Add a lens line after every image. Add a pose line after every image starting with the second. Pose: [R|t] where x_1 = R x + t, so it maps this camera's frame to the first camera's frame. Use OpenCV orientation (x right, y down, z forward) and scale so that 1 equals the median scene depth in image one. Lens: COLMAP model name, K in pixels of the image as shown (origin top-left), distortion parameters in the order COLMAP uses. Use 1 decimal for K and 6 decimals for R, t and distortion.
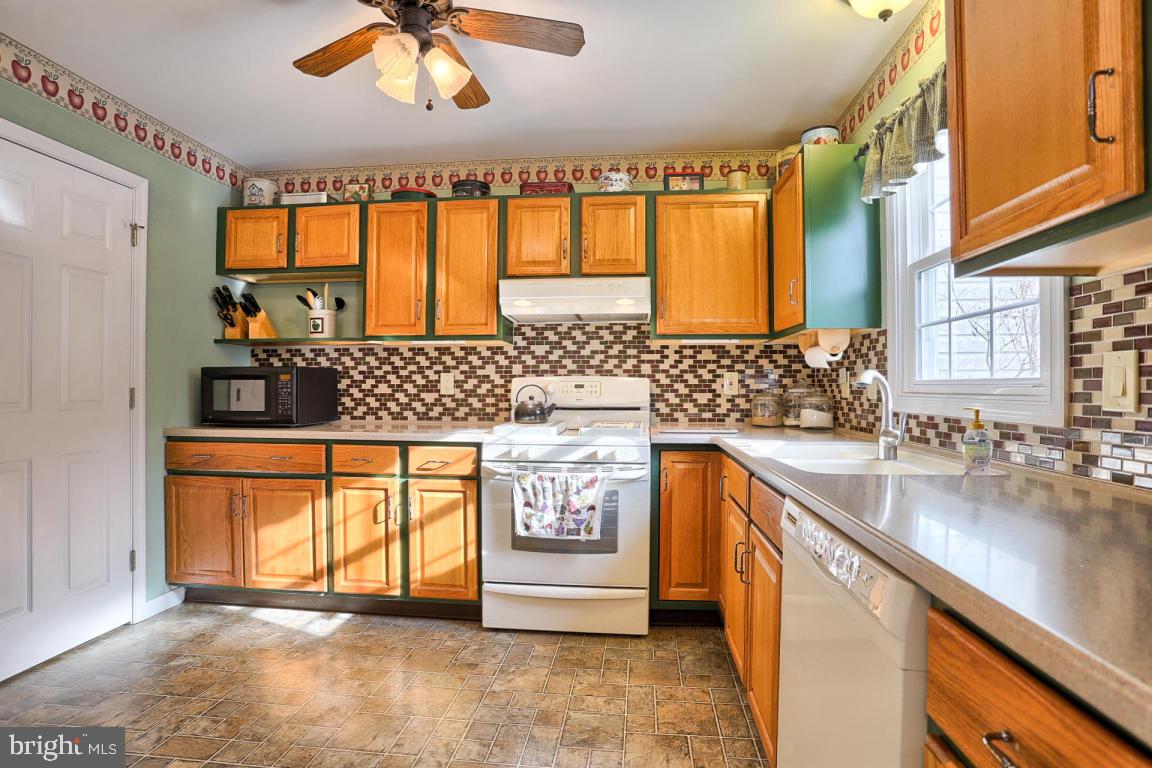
lens RADIAL K [[569.6, 0, 569.2], [0, 569.6, 382.7], [0, 0, 1]] dist [-0.086305, 0.043105]
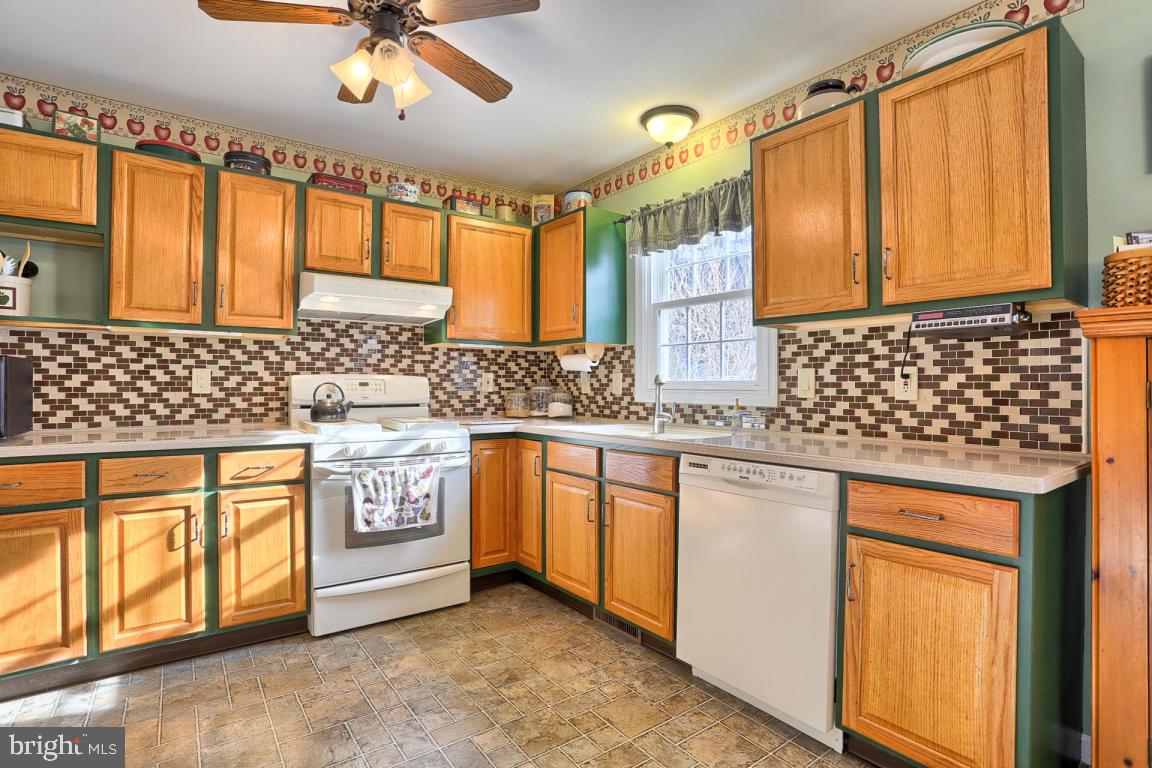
lens RADIAL K [[569.6, 0, 569.2], [0, 569.6, 382.7], [0, 0, 1]] dist [-0.086305, 0.043105]
pose [[0.737513, 0.003956, 0.675322, -0.453524], [-0.006509, 0.999978, 0.001250, -0.000307], [-0.675302, -0.005317, 0.737522, 0.013438]]
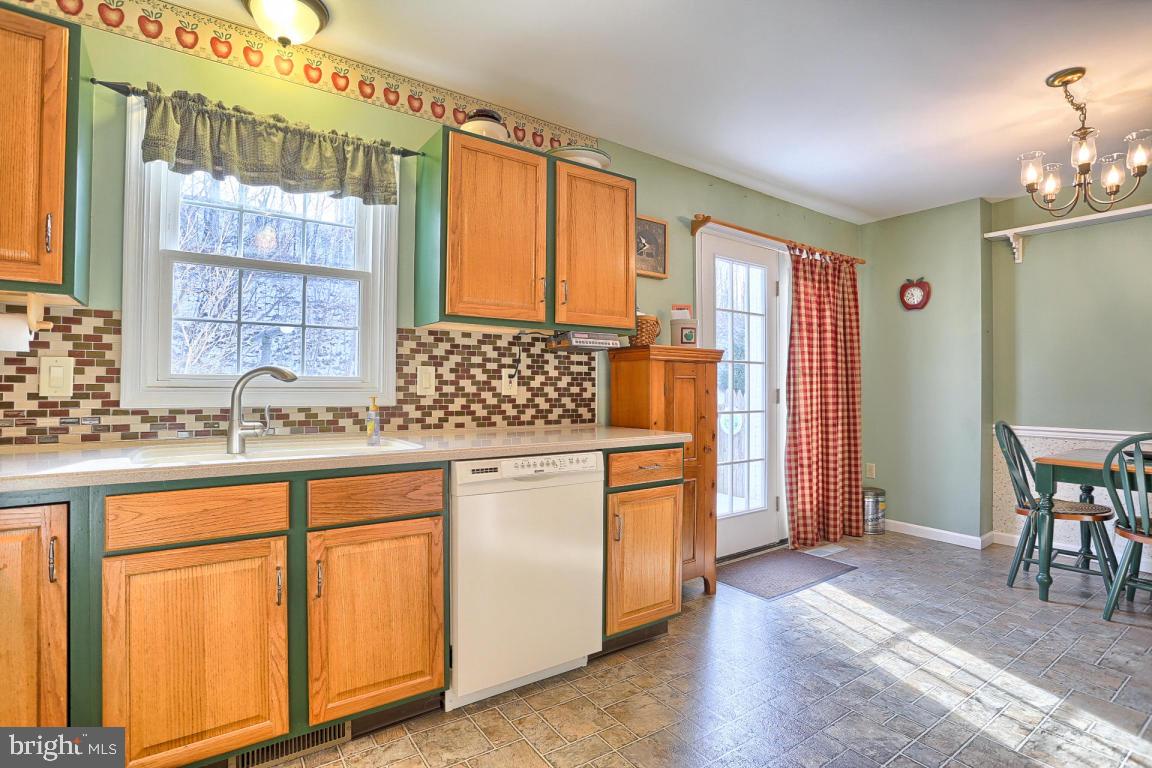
lens RADIAL K [[569.6, 0, 569.2], [0, 569.6, 382.7], [0, 0, 1]] dist [-0.086305, 0.043105]
pose [[-0.666391, -0.004664, 0.745588, -0.404778], [-0.014605, 0.999870, -0.006798, 0.005121], [-0.745459, -0.015420, -0.666373, 0.844405]]
